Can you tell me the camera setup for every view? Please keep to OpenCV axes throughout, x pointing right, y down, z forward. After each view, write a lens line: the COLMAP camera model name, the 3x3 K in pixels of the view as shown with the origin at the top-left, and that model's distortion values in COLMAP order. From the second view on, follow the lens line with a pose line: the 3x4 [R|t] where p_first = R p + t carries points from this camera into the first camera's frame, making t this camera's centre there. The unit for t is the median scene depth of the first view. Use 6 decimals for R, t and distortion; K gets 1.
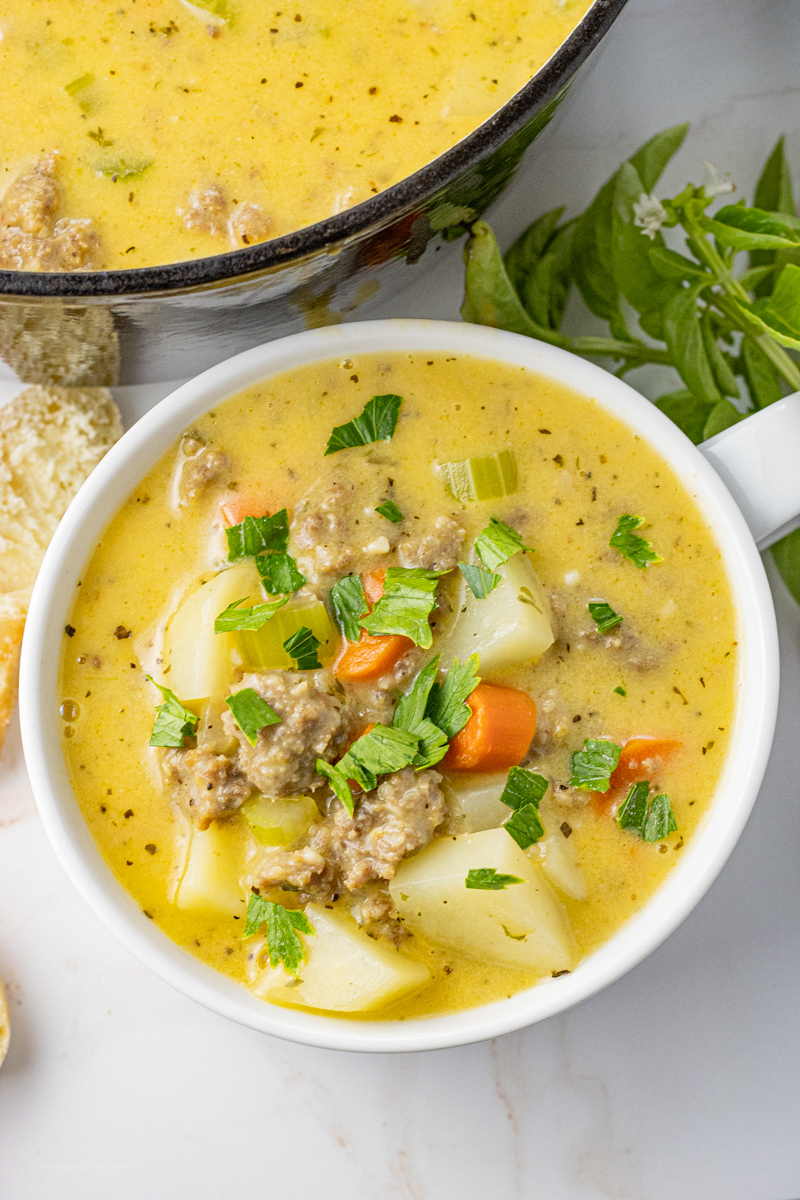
lens RADIAL K [[3040.2, 0, 399.7], [0, 3040.2, 599.3], [0, 0, 1]] dist [-0.122129, 0.000000]
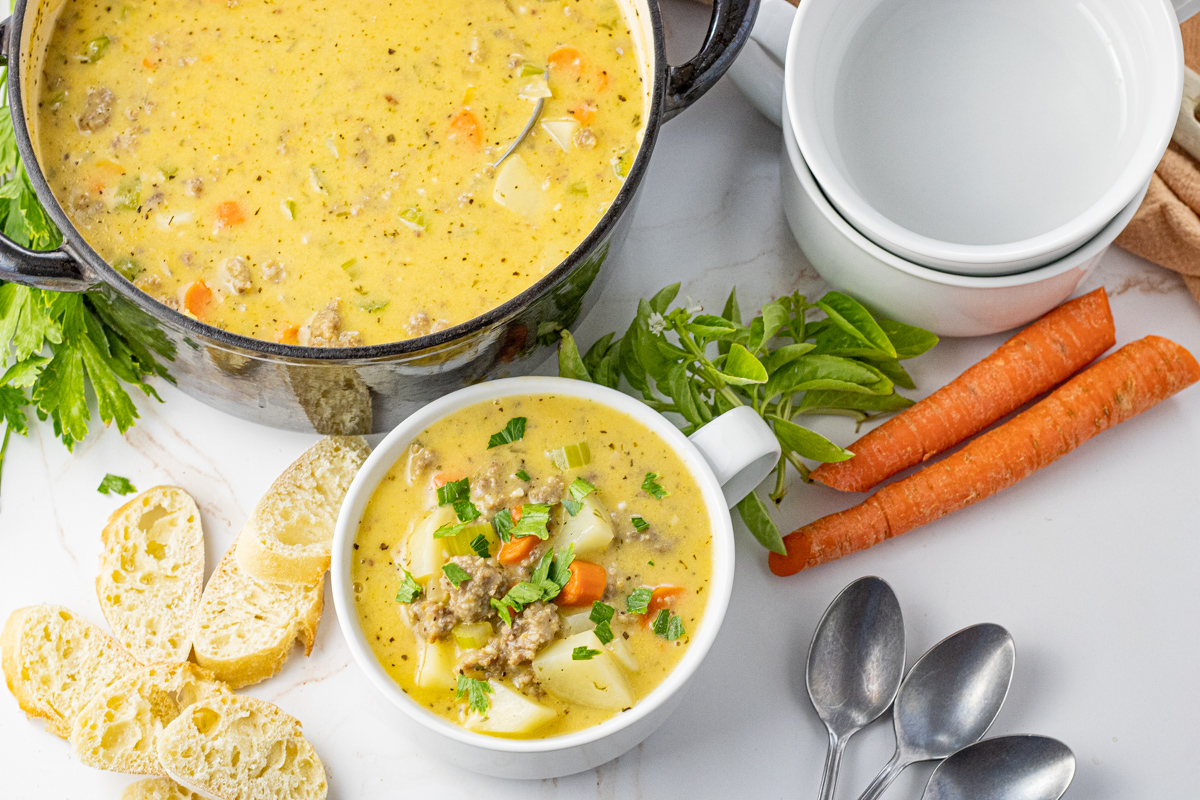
lens RADIAL K [[3040.2, 0, 600.4], [0, 3040.2, 400.3], [0, 0, 1]] dist [-0.122129, 0.000000]
pose [[0.998441, -0.053027, 0.017453, 0.014107], [0.055436, 0.978628, -0.198025, 0.300794], [-0.006579, 0.198684, 0.980042, -0.854917]]
